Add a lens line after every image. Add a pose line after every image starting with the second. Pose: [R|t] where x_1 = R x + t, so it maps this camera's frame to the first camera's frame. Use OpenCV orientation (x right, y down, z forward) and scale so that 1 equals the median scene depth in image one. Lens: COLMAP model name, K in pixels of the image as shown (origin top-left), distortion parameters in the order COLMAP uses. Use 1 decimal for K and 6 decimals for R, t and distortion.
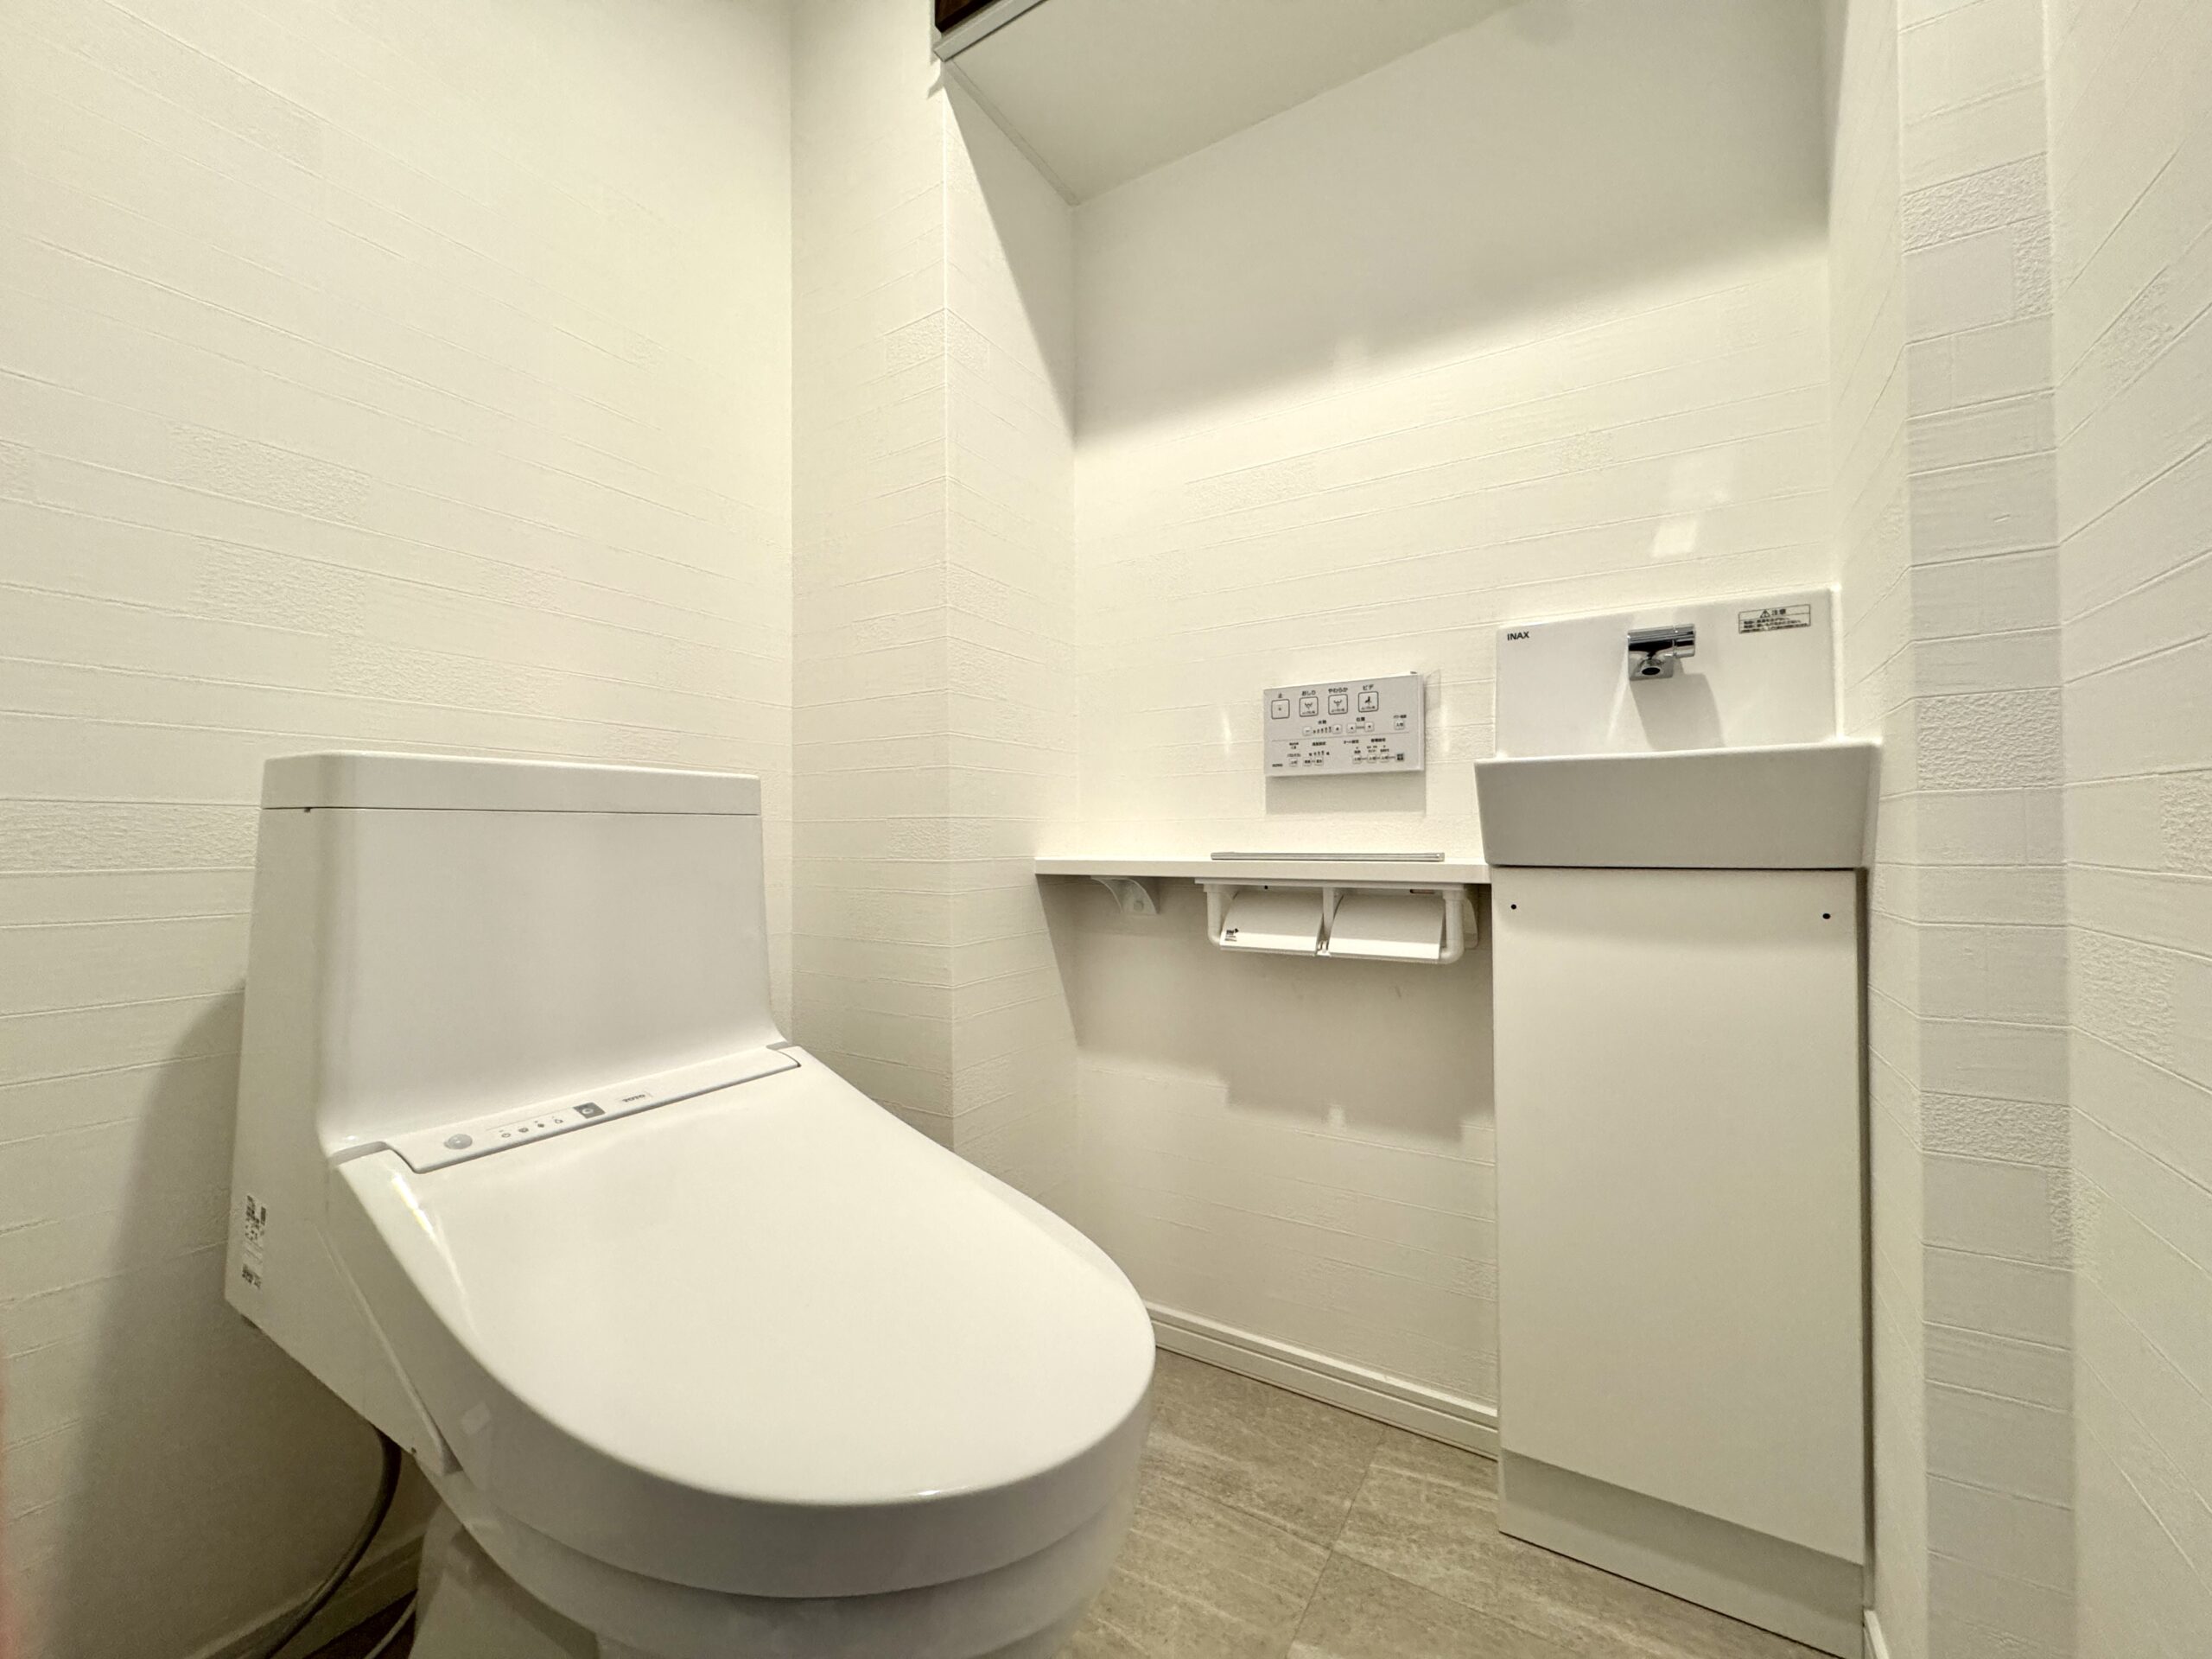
lens RADIAL K [[882.3, 0, 1101.7], [0, 882.3, 830.5], [0, 0, 1]] dist [-0.002003, 0.000257]
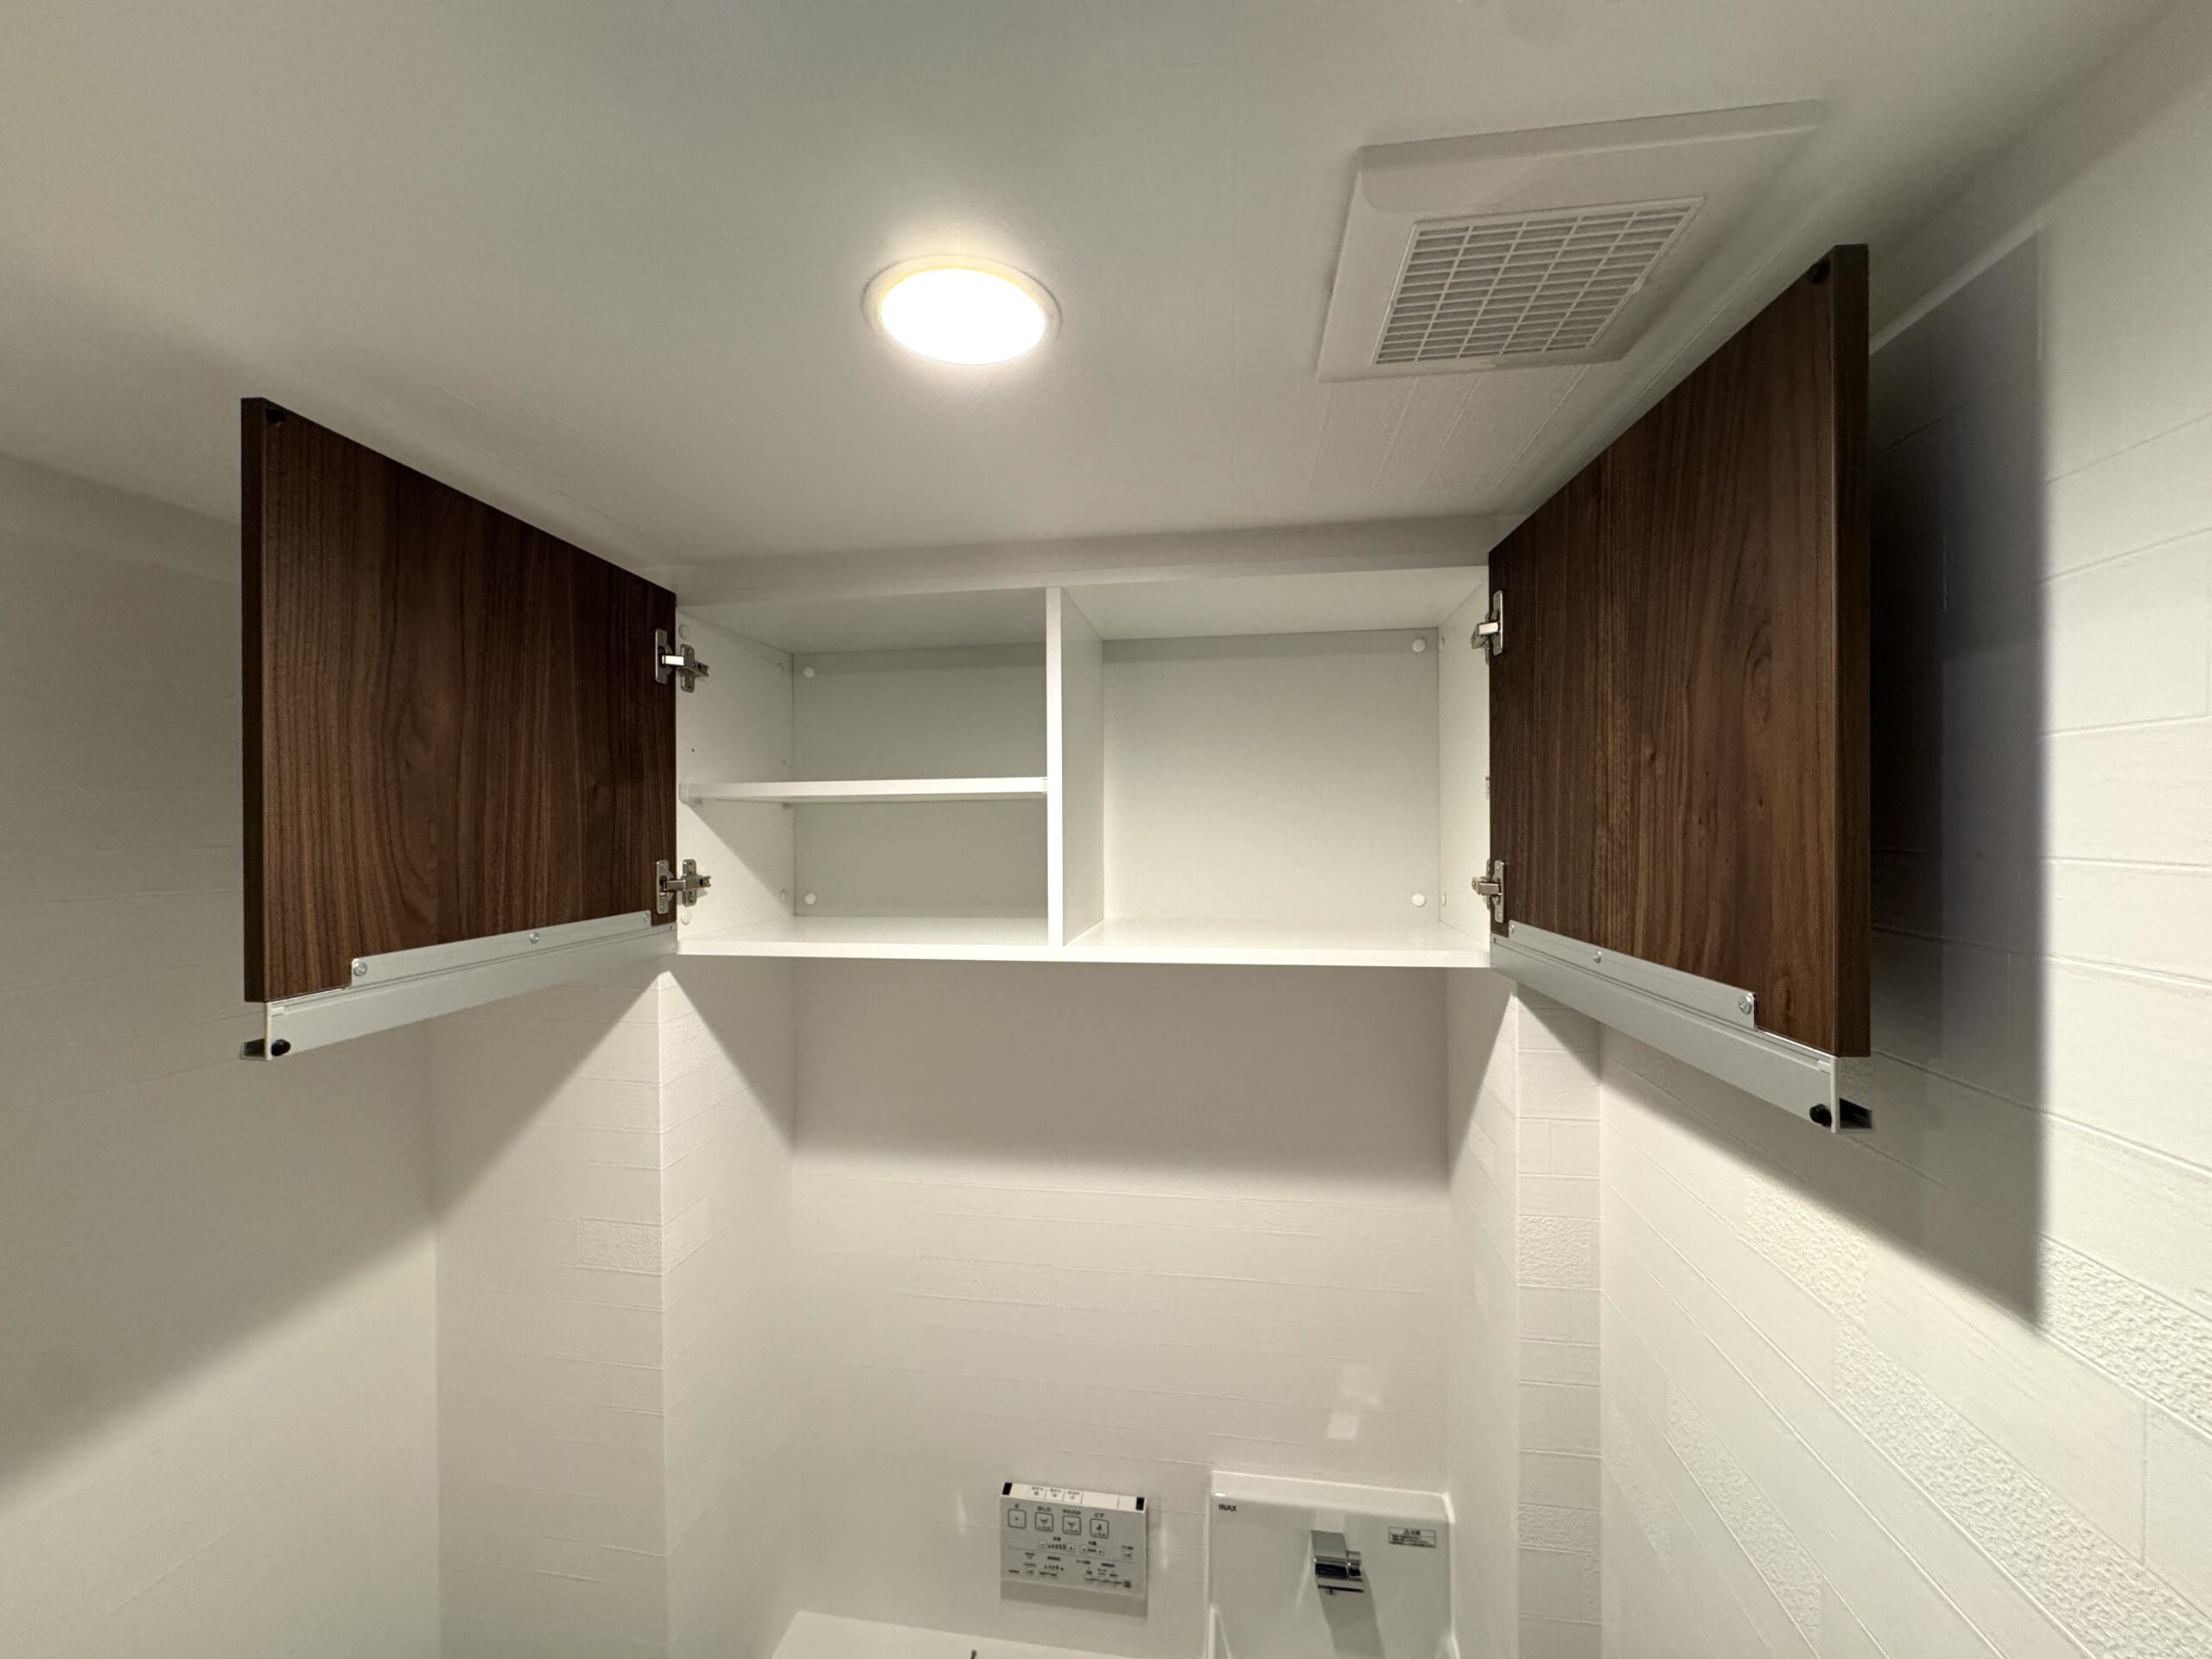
lens RADIAL K [[882.3, 0, 1104.5], [0, 882.3, 828.3], [0, 0, 1]] dist [-0.002003, 0.000257]
pose [[0.920839, 0.001969, 0.389937, -0.115562], [-0.005113, 0.999962, 0.007024, -1.010107], [-0.389909, -0.008461, 0.920815, 0.007030]]
